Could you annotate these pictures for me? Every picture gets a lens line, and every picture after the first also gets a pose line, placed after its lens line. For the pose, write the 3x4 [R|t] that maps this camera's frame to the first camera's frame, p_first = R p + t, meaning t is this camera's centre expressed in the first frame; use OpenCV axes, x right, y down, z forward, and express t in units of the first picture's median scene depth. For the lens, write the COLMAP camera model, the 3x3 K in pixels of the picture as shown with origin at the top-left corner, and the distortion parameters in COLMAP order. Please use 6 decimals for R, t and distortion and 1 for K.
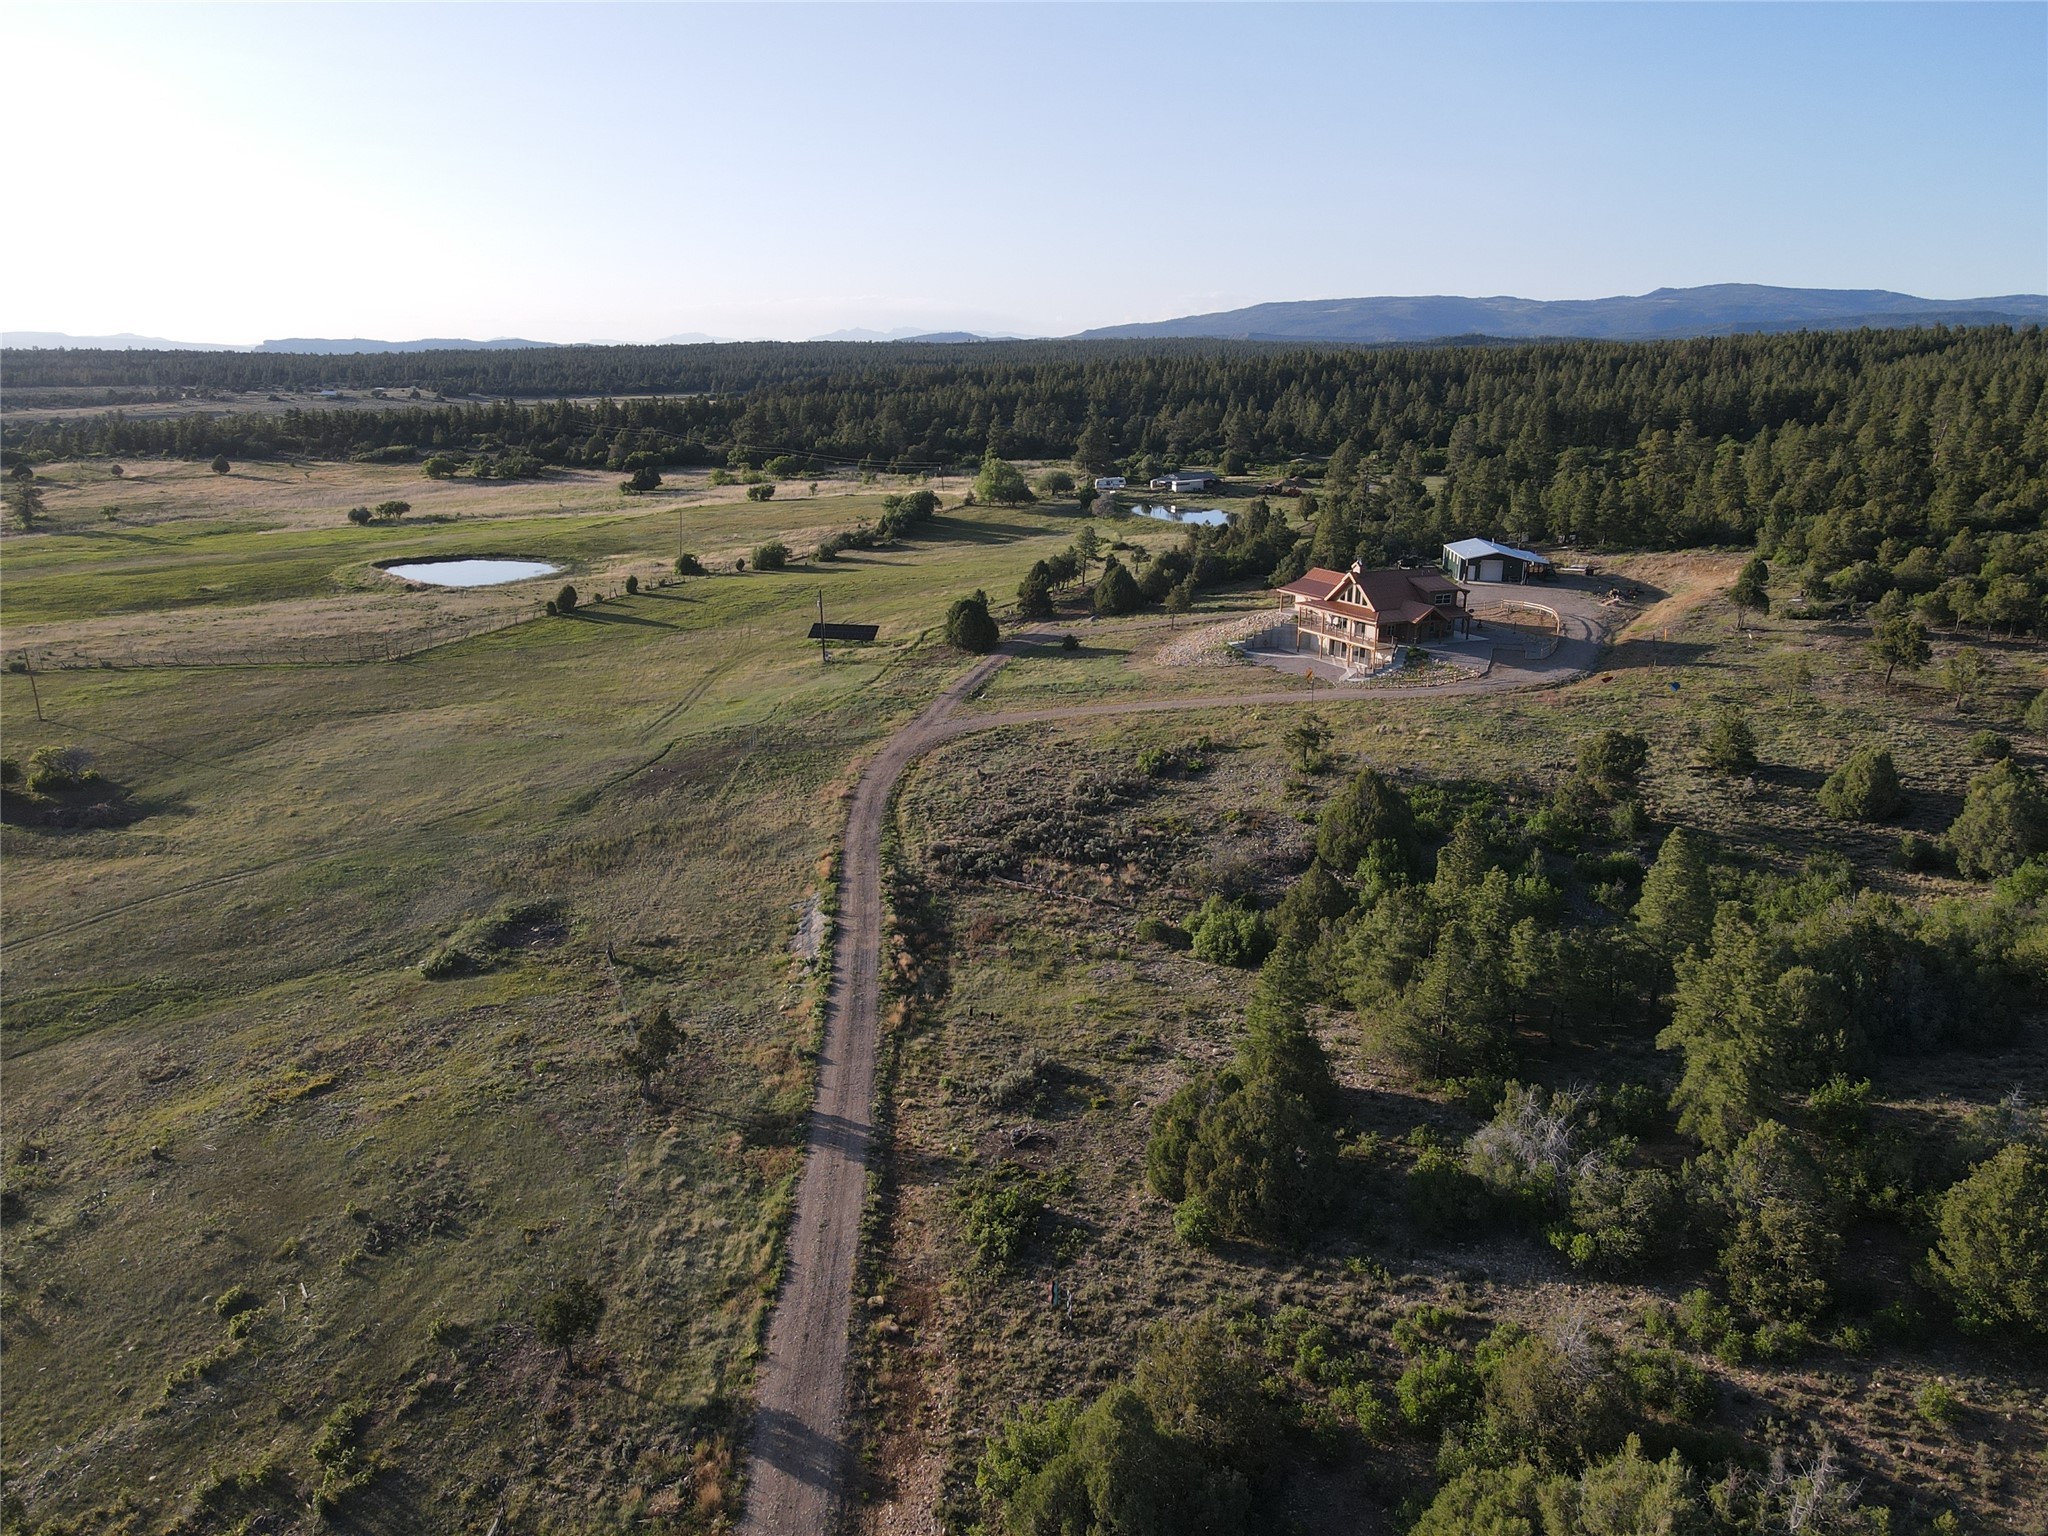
lens RADIAL K [[1494.1, 0, 1009.0], [0, 1494.1, 757.2], [0, 0, 1]] dist [-0.004722, 0.055028]
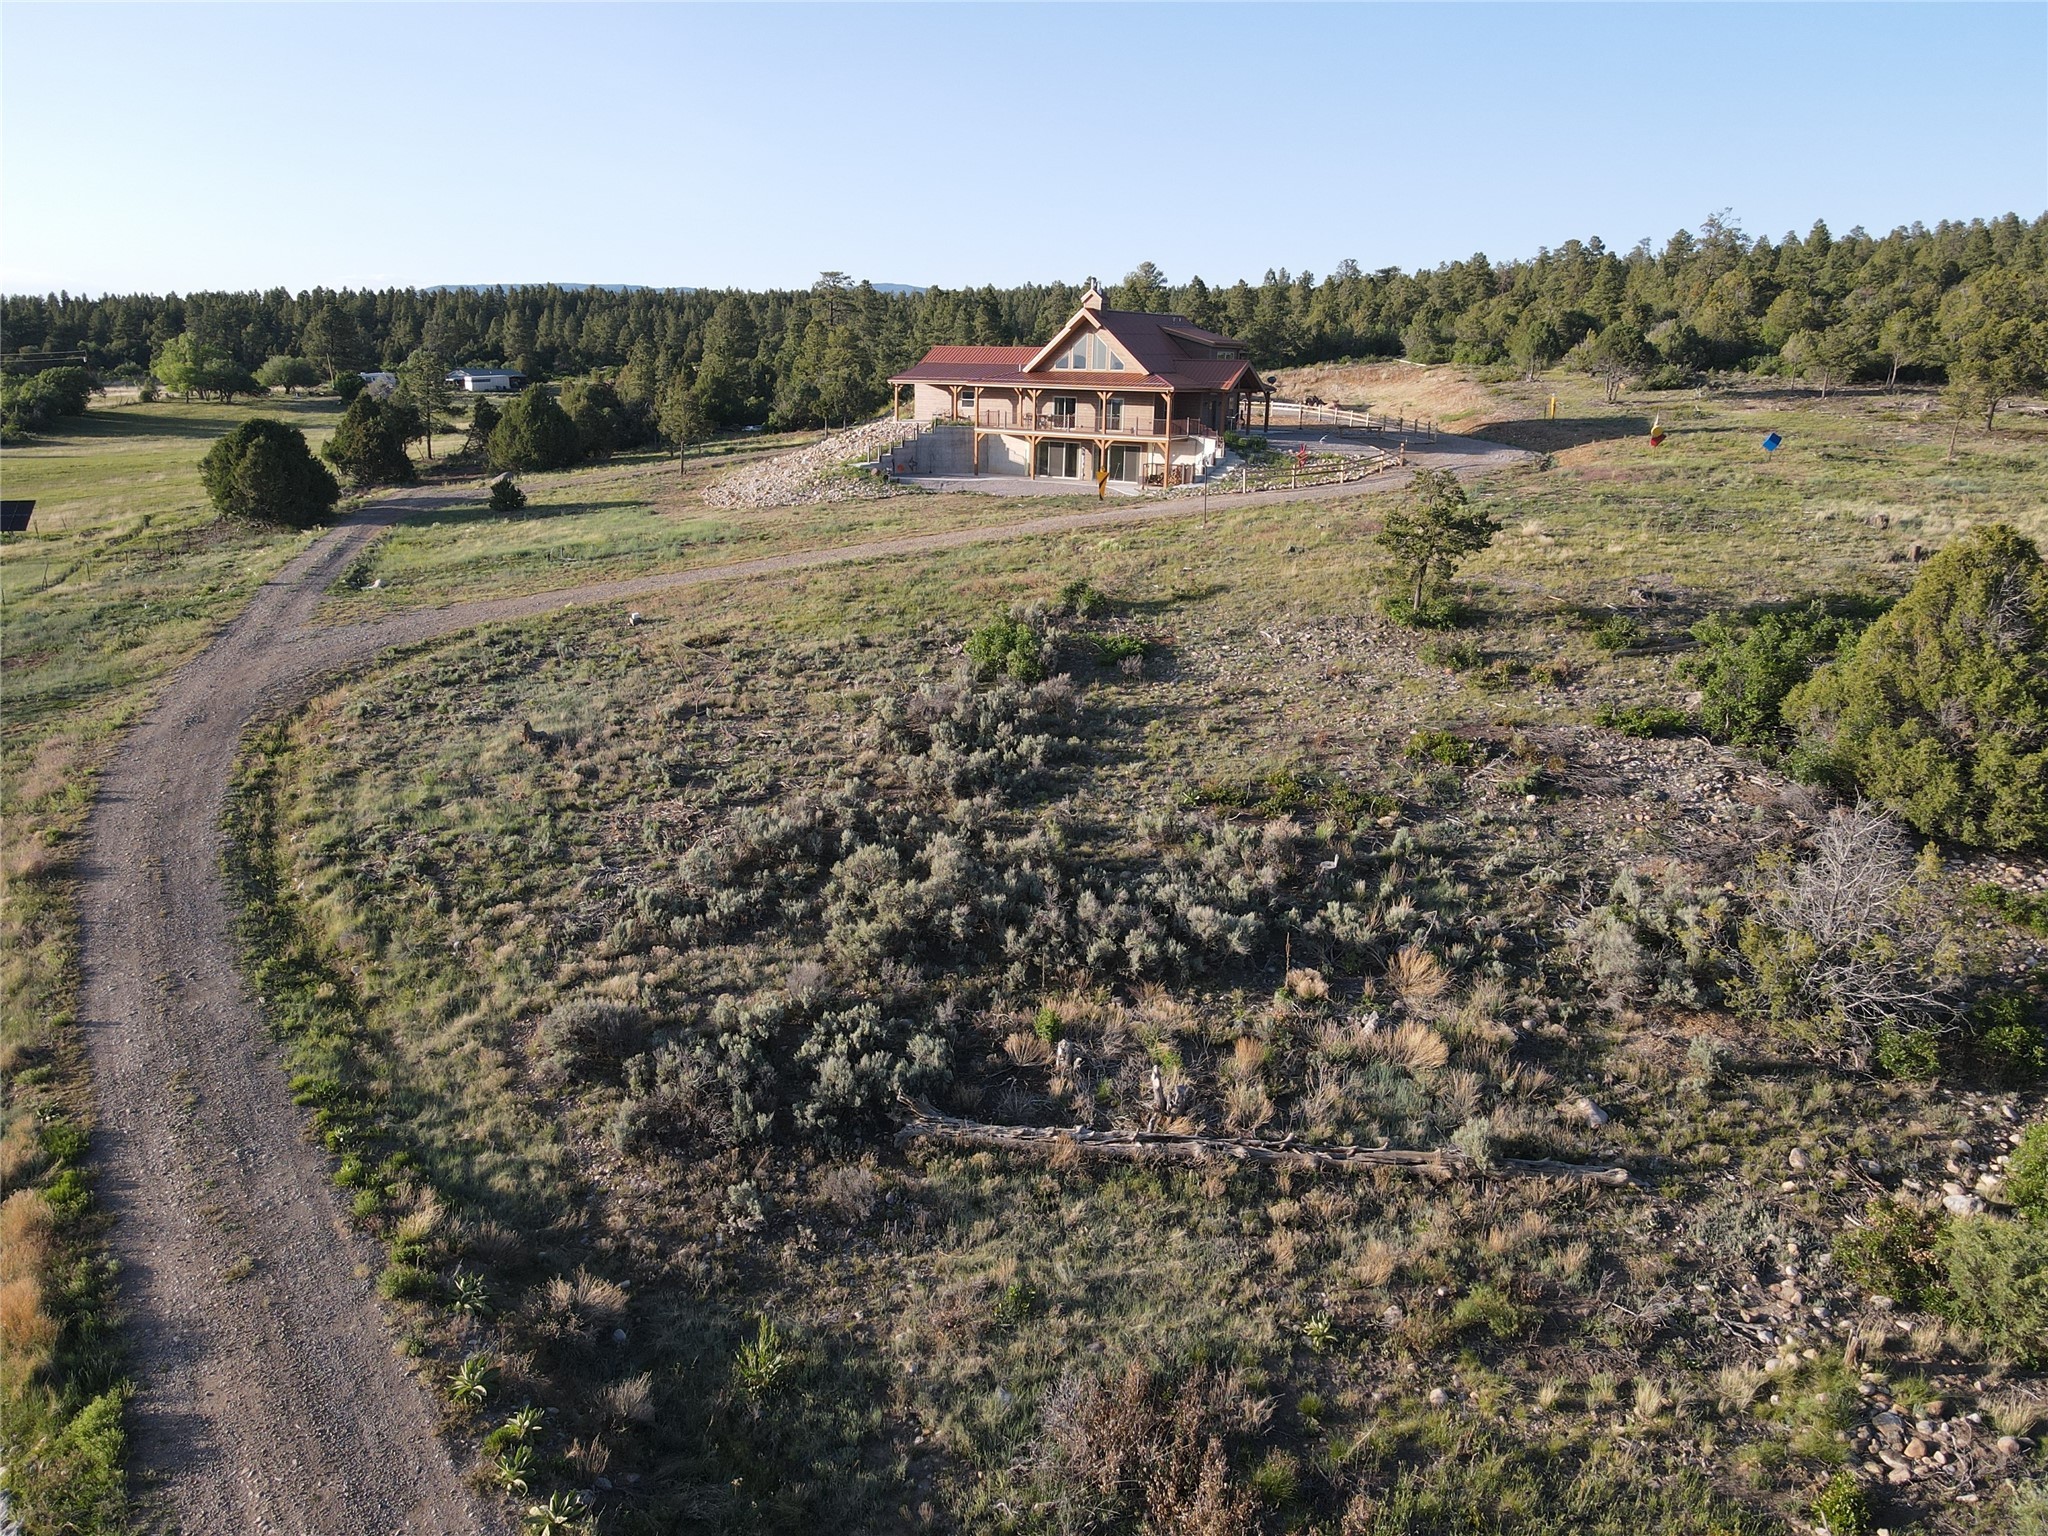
lens RADIAL K [[1494.1, 0, 1009.0], [0, 1494.1, 757.2], [0, 0, 1]] dist [-0.004722, 0.055028]
pose [[0.871767, -0.120776, 0.474800, -0.036175], [0.118019, 0.992368, 0.035738, 0.007128], [-0.475493, 0.024880, 0.879368, 0.292155]]
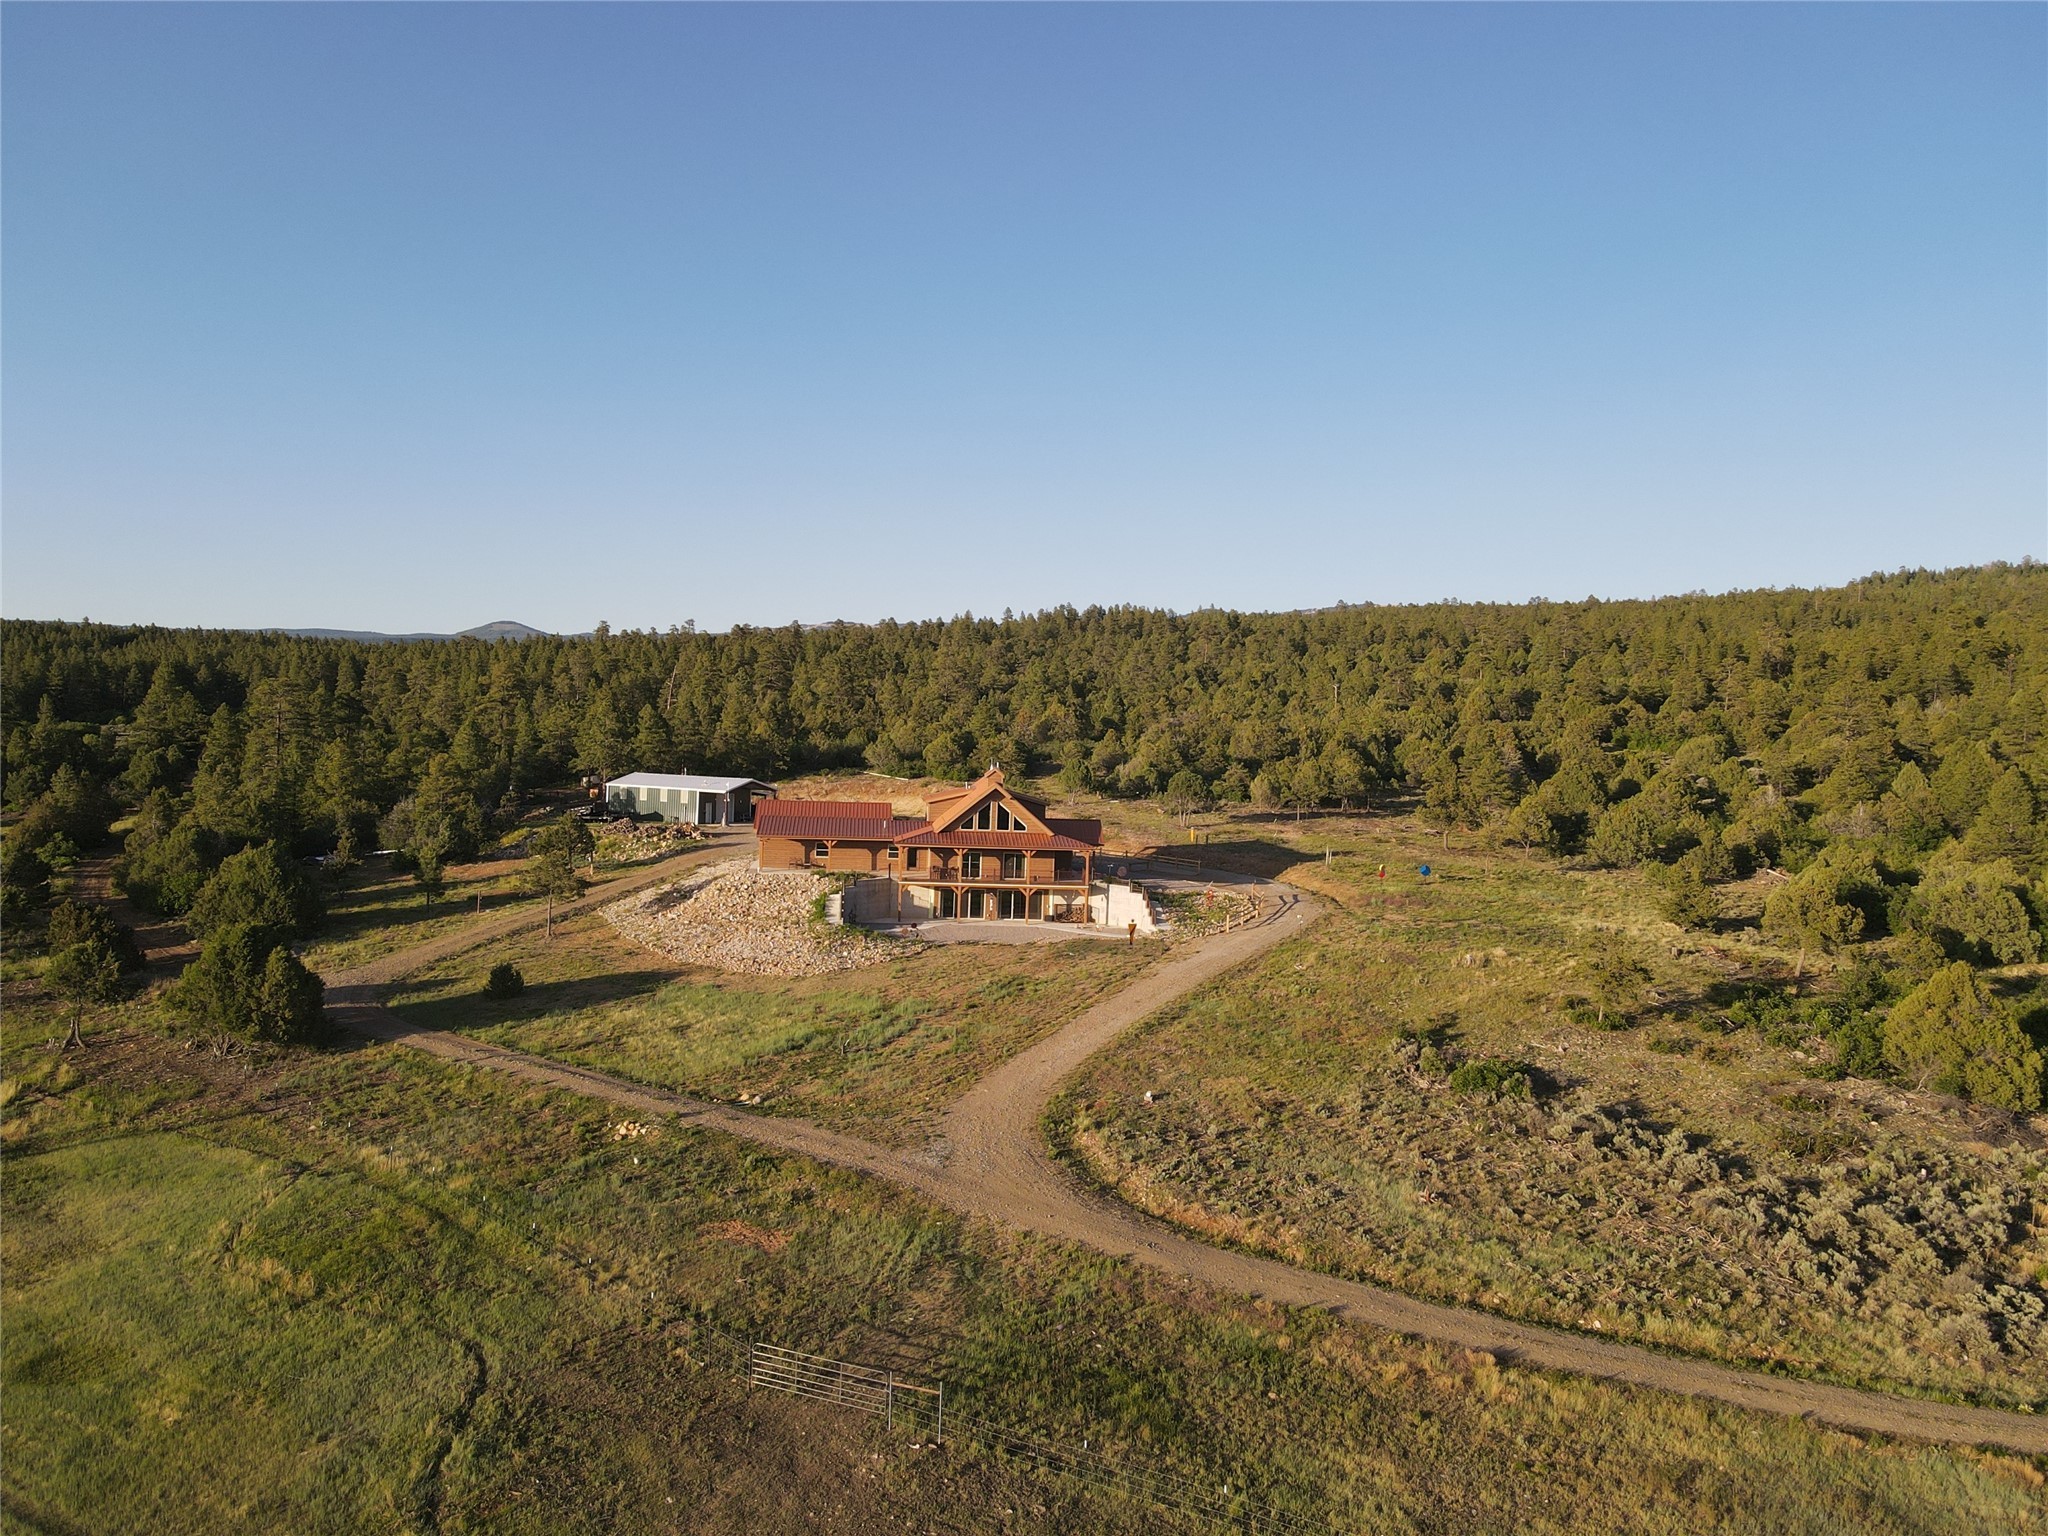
lens RADIAL K [[1494.1, 0, 1009.0], [0, 1494.1, 757.2], [0, 0, 1]] dist [-0.004722, 0.055028]
pose [[0.369942, -0.019564, 0.928849, -0.194593], [0.213268, 0.974868, -0.064408, -0.046915], [-0.904245, 0.221921, 0.364817, 0.399420]]
